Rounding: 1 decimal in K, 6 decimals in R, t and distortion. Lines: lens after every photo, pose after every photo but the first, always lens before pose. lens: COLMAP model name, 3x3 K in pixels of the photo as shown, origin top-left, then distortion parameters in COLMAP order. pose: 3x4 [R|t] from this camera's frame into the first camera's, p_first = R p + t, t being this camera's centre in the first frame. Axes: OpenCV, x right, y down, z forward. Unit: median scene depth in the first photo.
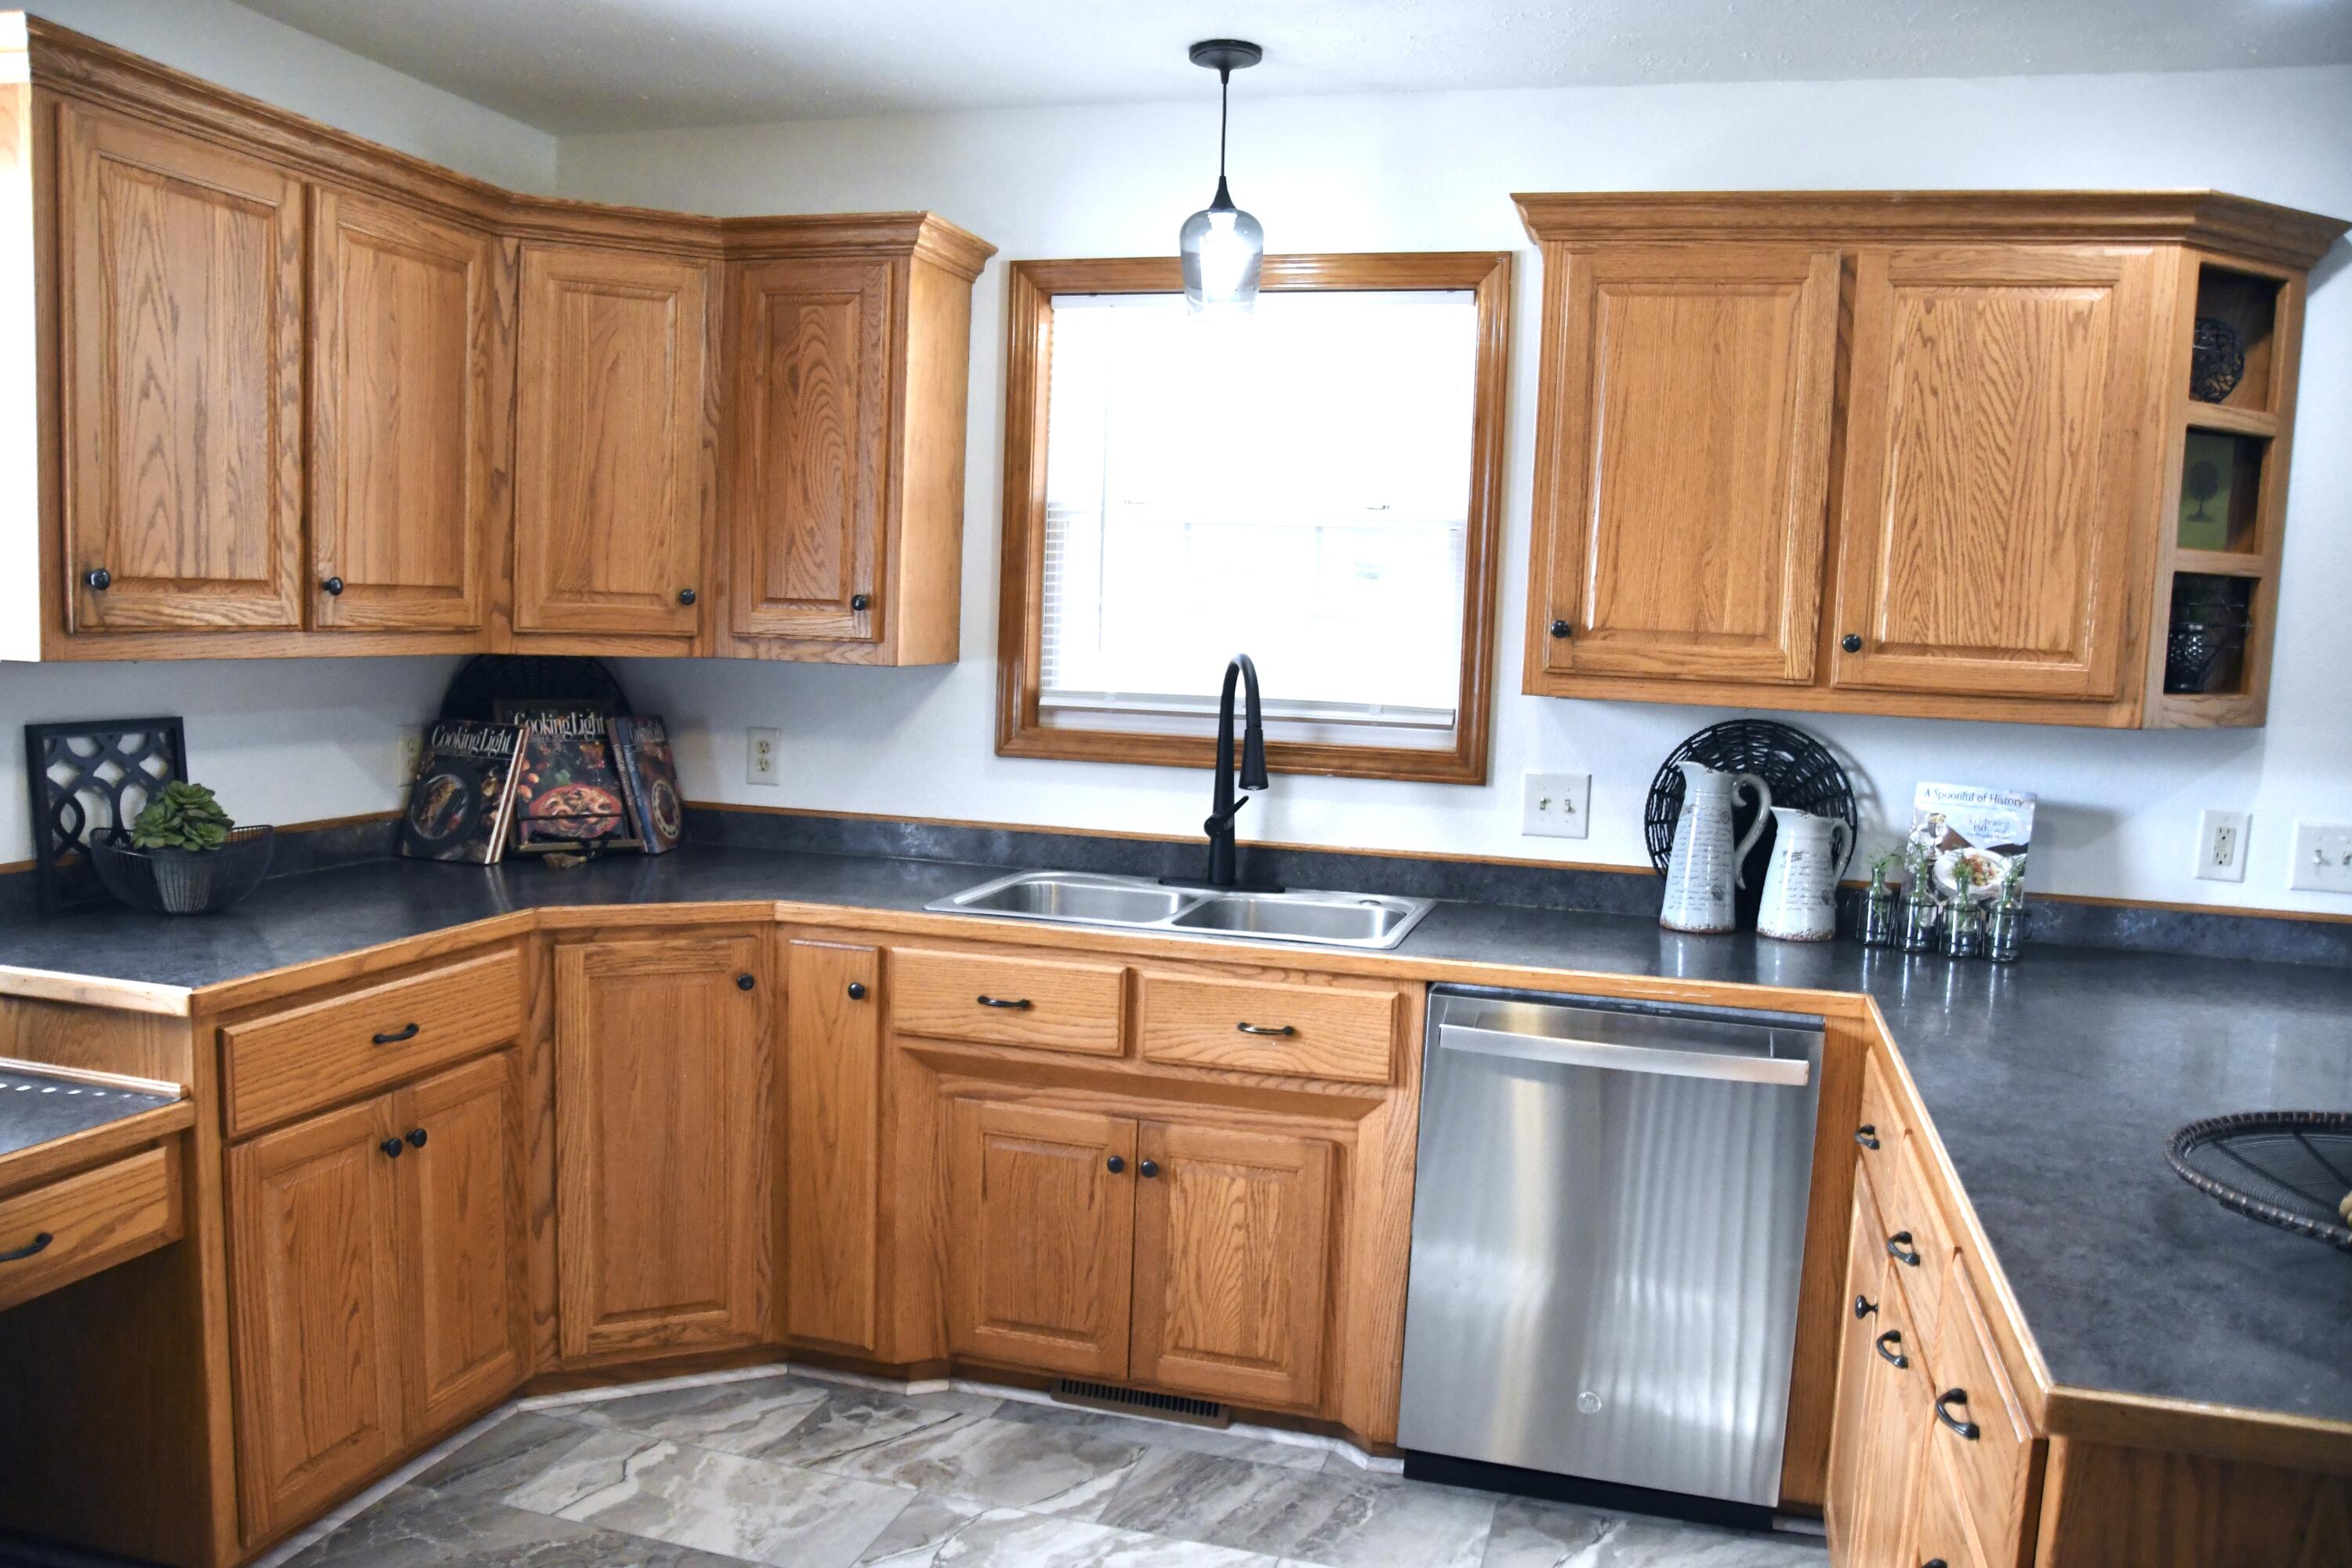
lens RADIAL K [[1848.6, 0, 1172.6], [0, 1848.6, 823.8], [0, 0, 1]] dist [-0.139800, 0.121661]
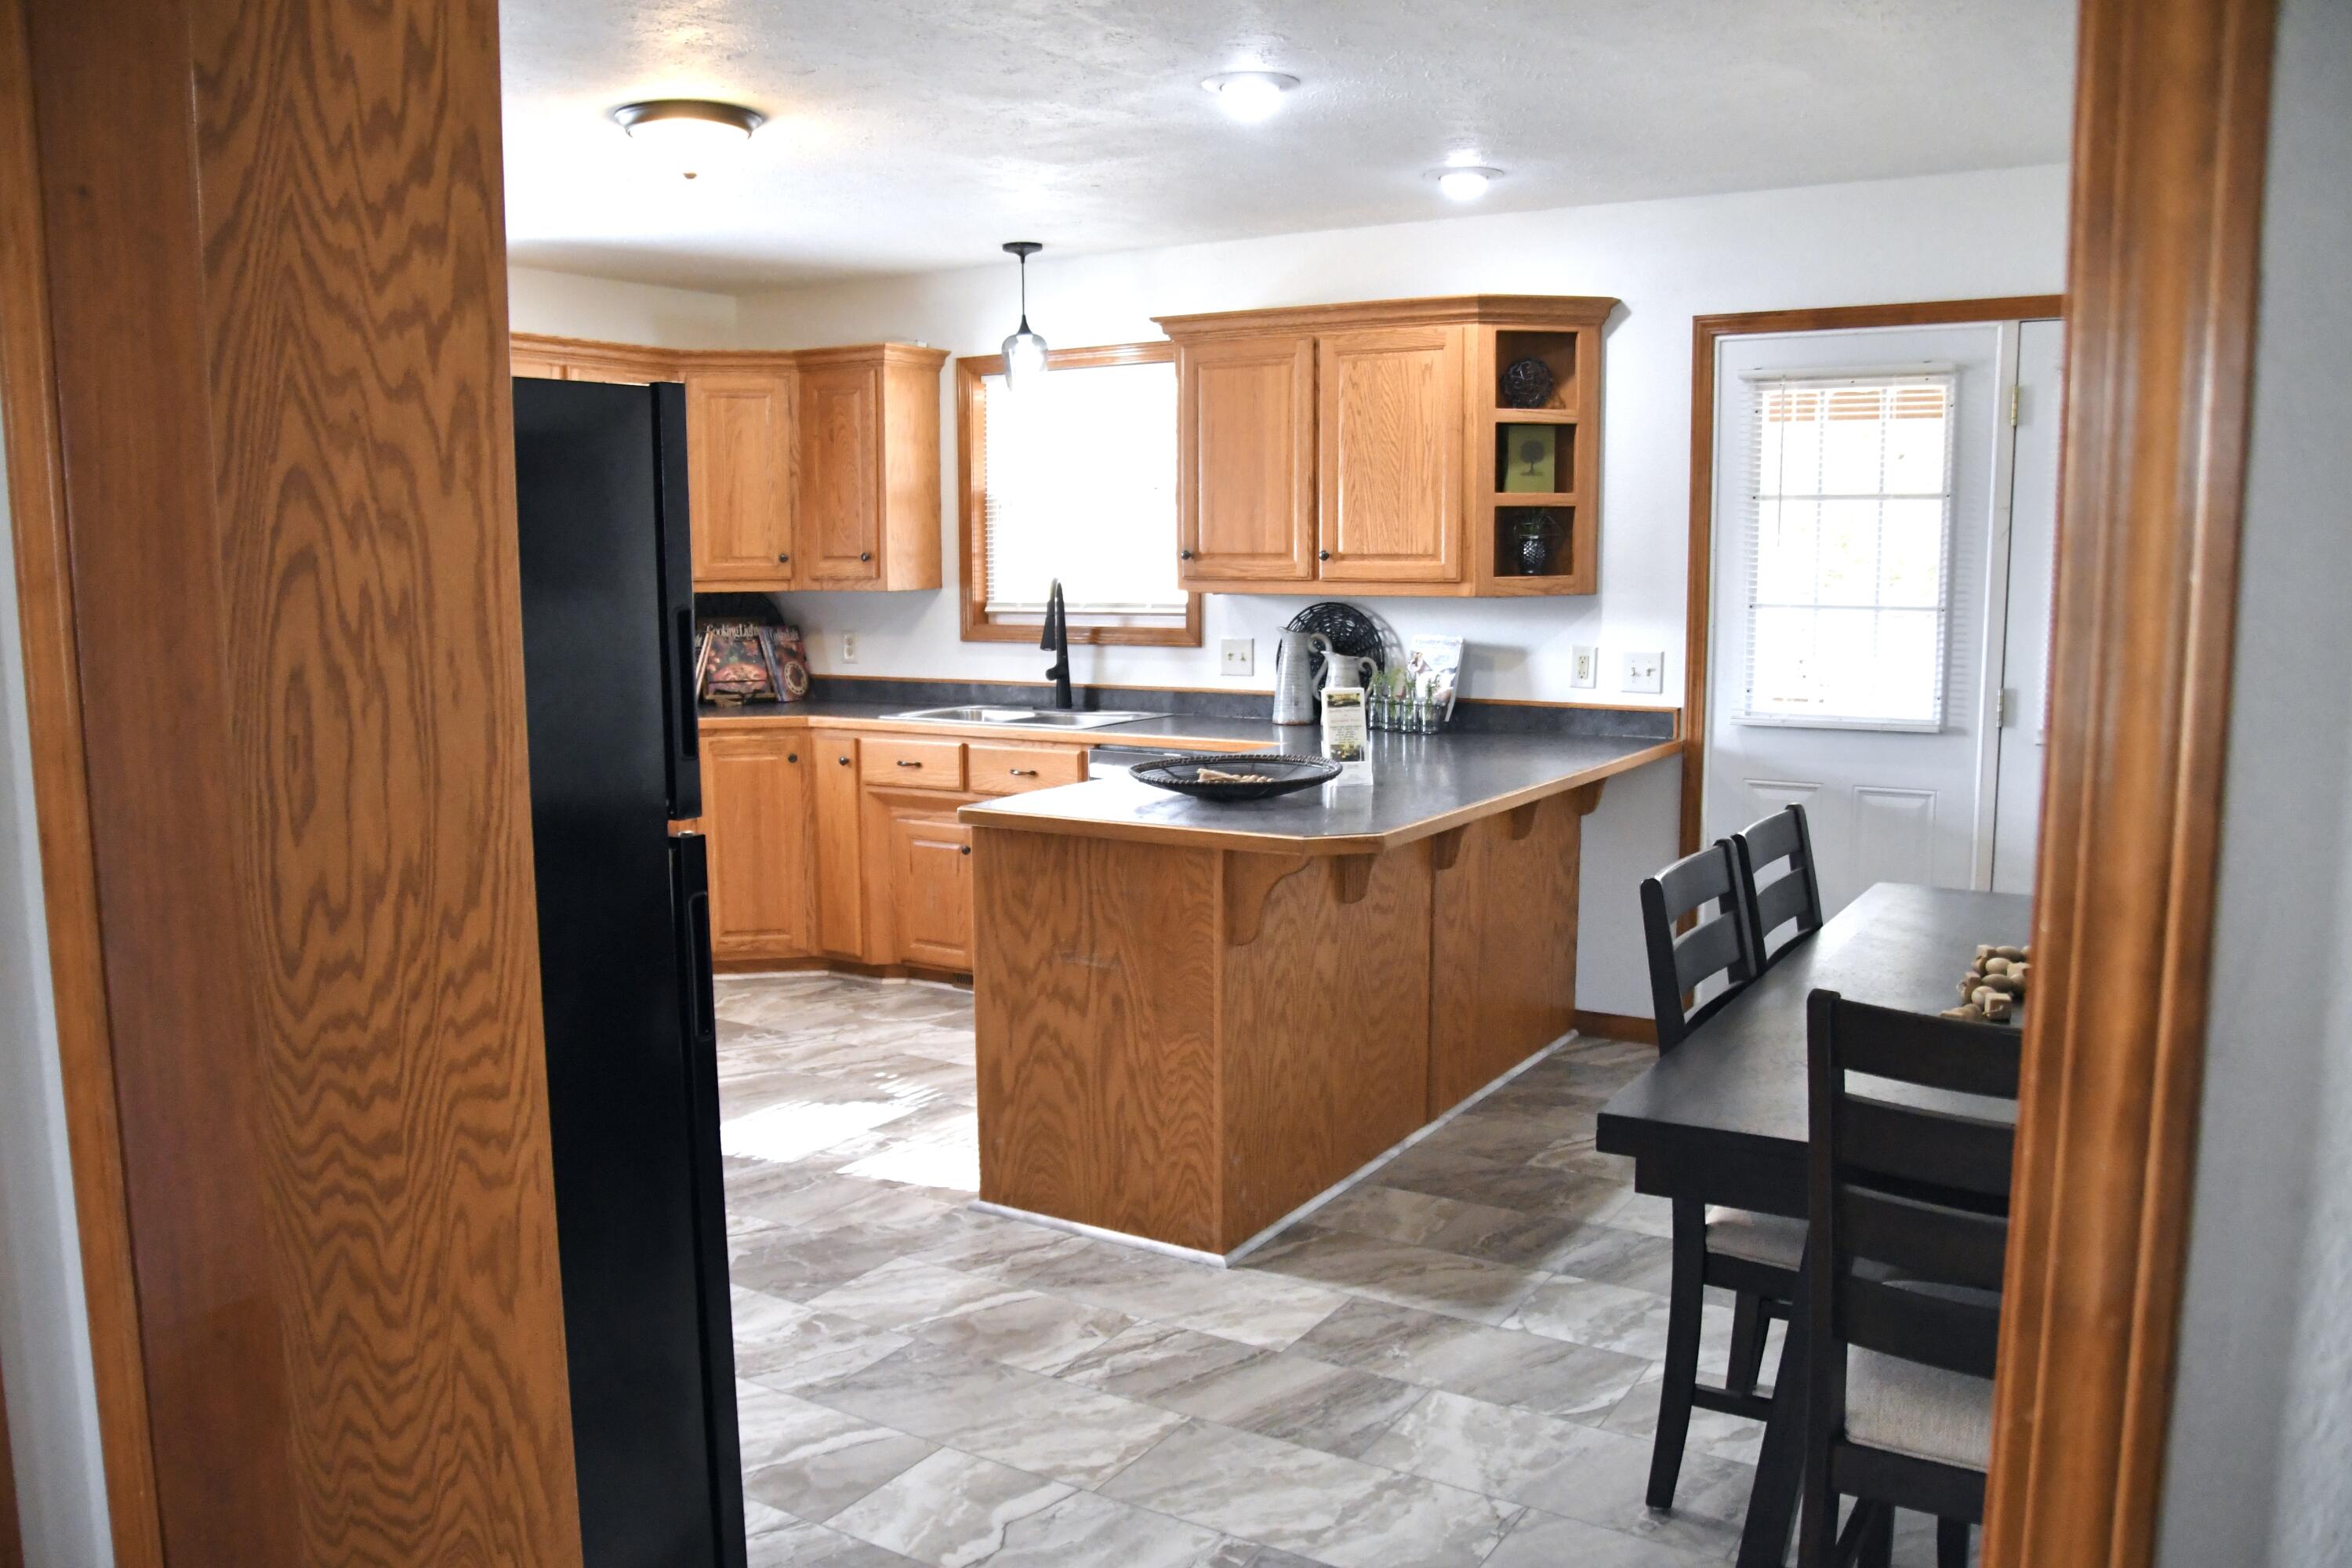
lens RADIAL K [[1848.6, 0, 1172.6], [0, 1848.6, 823.8], [0, 0, 1]] dist [-0.139800, 0.121661]
pose [[0.963044, -0.001363, -0.269341, 0.655775], [0.008818, 0.999611, 0.026471, 0.106081], [0.269200, -0.027867, 0.962681, -0.731018]]
